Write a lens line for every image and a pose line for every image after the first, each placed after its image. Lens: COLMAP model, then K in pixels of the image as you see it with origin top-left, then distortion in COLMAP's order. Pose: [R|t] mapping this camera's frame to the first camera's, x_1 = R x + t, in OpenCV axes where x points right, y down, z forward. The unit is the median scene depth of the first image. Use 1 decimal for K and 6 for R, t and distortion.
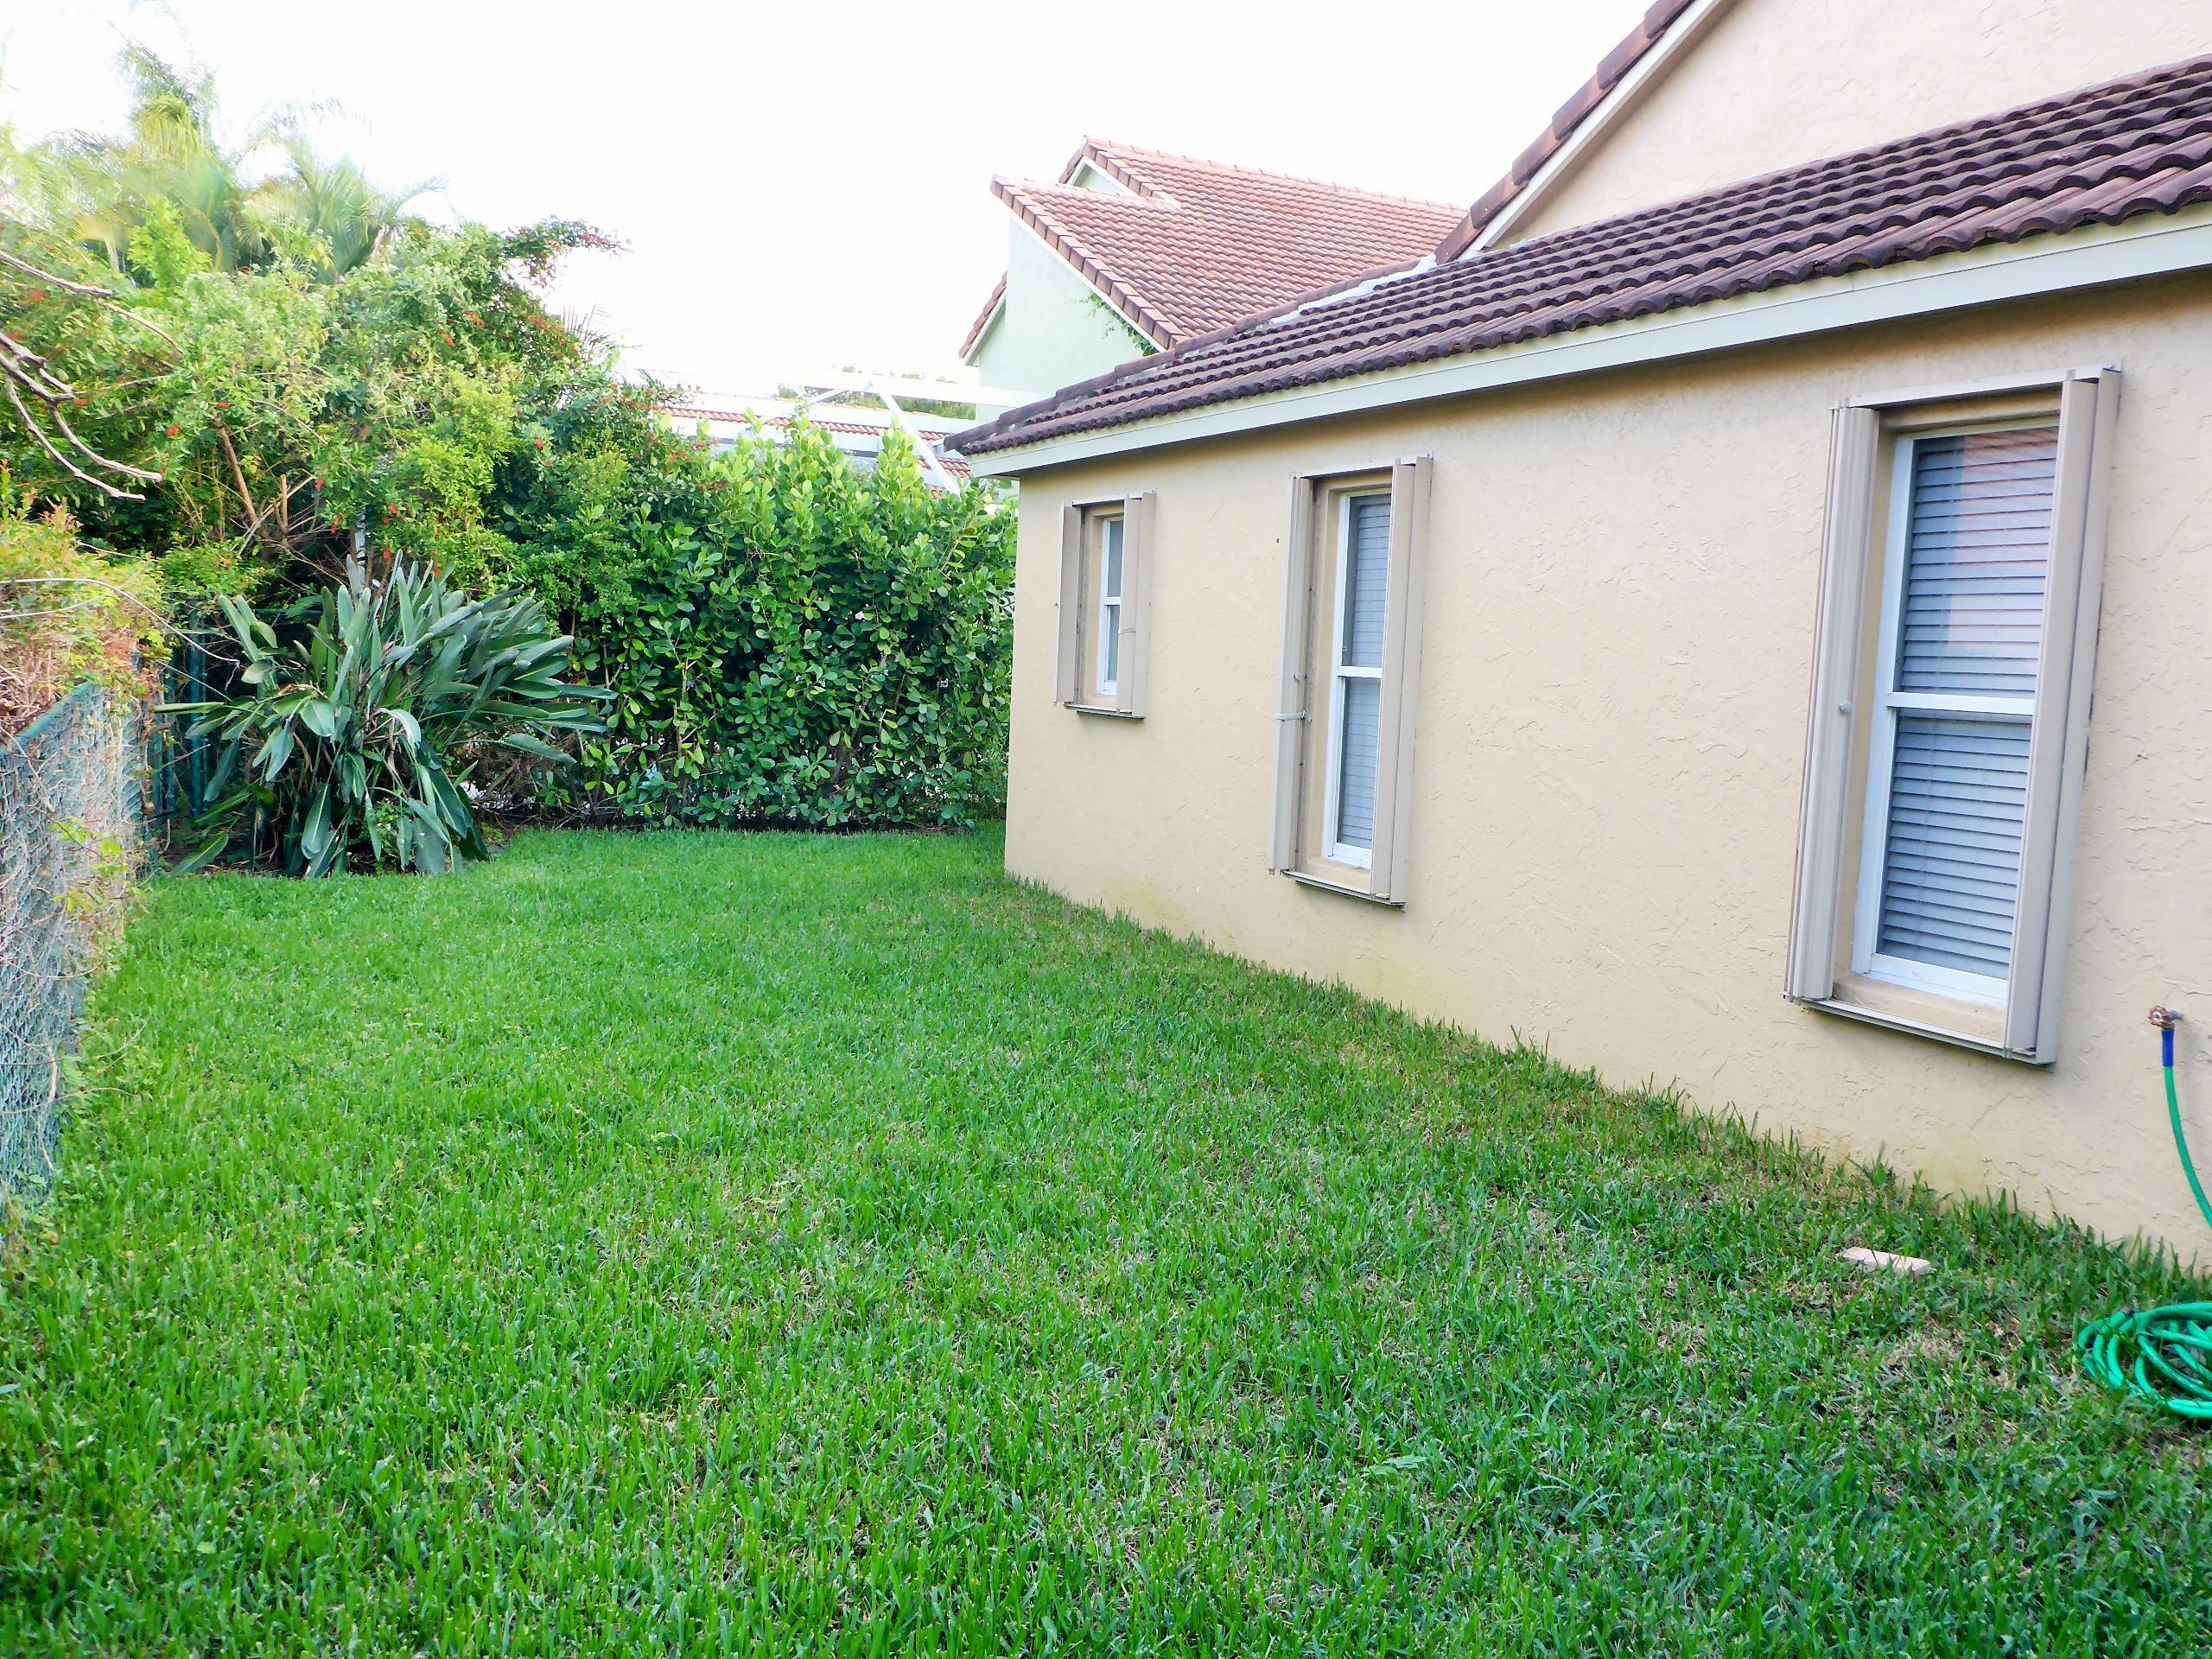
lens RADIAL K [[1856.6, 0, 1100.6], [0, 1856.6, 826.6], [0, 0, 1]] dist [-0.033514, 0.013175]
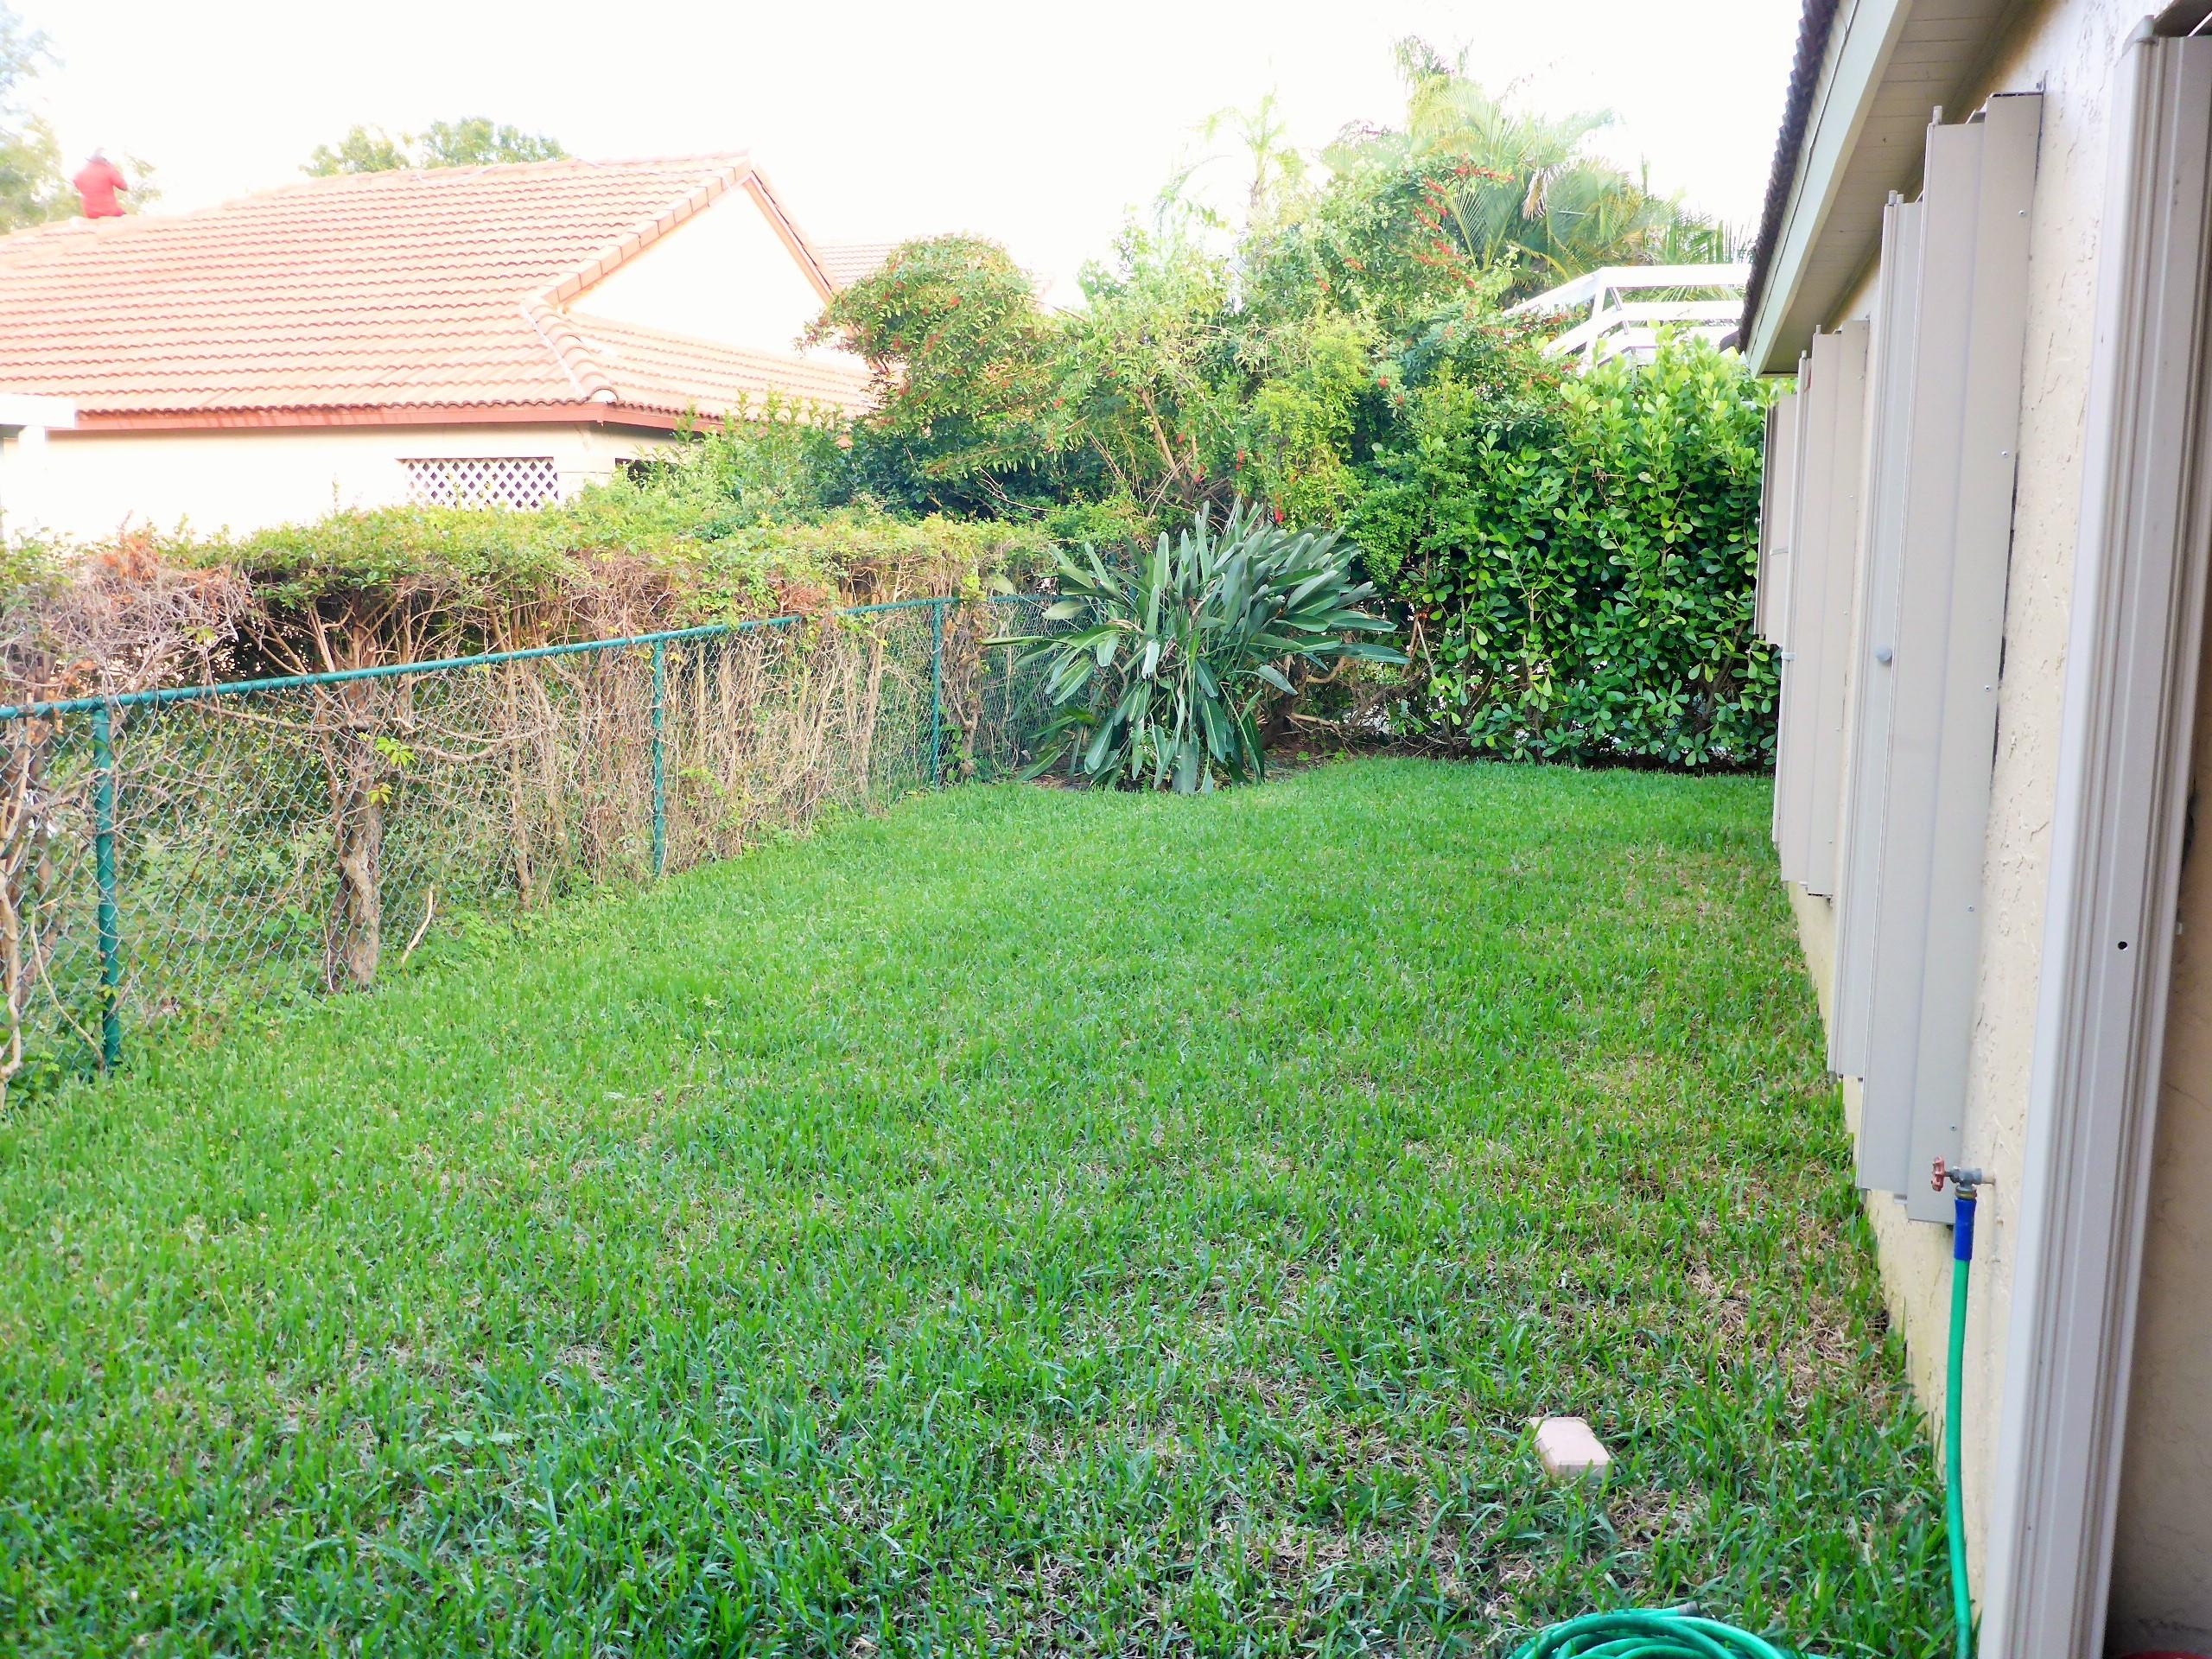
lens RADIAL K [[1856.6, 0, 1107.2], [0, 1856.6, 835.1], [0, 0, 1]] dist [-0.033514, 0.013175]
pose [[0.746285, 0.065181, -0.662428, 0.262699], [-0.036953, 0.997716, 0.056541, -0.007576], [0.664600, -0.017717, 0.746989, 0.116462]]
